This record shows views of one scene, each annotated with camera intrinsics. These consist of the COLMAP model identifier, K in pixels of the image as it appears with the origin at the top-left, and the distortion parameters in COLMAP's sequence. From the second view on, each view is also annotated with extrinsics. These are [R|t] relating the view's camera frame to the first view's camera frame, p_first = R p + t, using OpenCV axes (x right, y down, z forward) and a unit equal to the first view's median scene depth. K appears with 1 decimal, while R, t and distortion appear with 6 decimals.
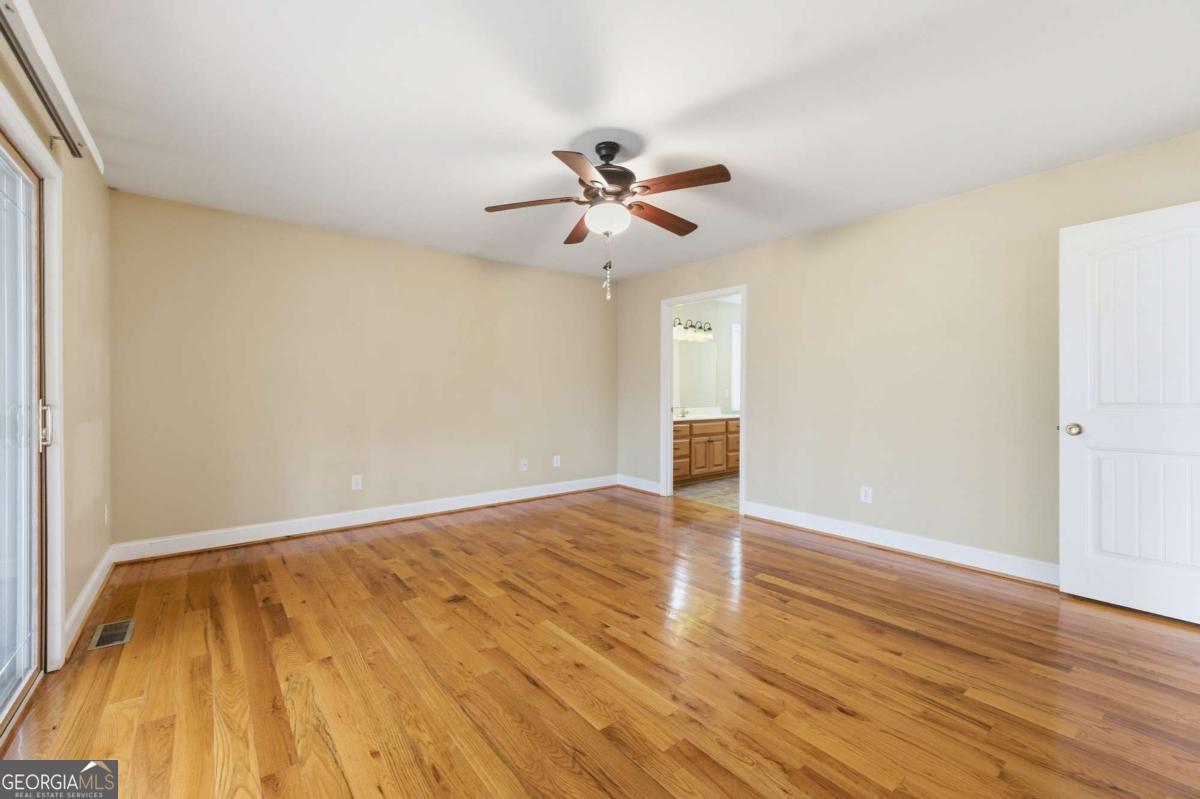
lens RADIAL K [[499.3, 0, 591.4], [0, 499.3, 394.4], [0, 0, 1]] dist [0.010330, -0.001200]
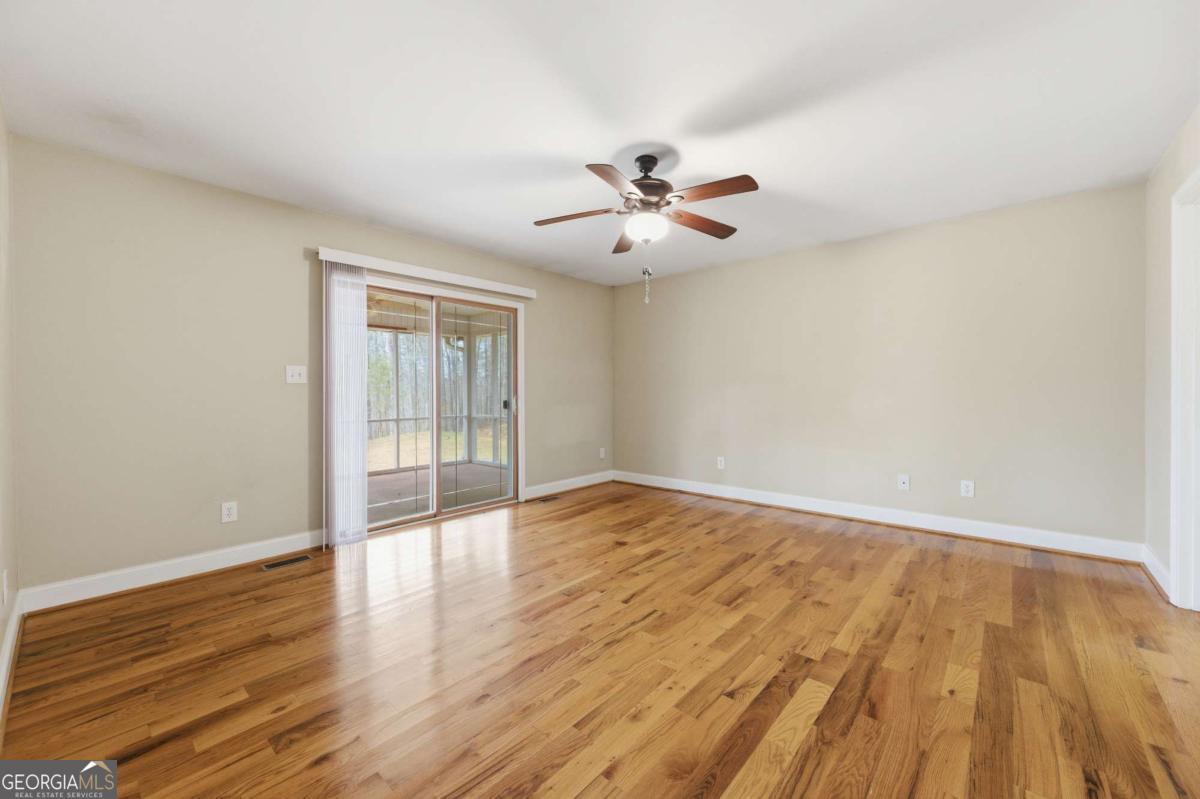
lens RADIAL K [[499.3, 0, 601.4], [0, 499.3, 390.5], [0, 0, 1]] dist [0.010330, -0.001200]
pose [[0.143973, -0.003783, -0.989574, 0.989176], [-0.000372, 0.999992, -0.003876, -0.004940], [0.989582, 0.000926, 0.143970, 0.683858]]
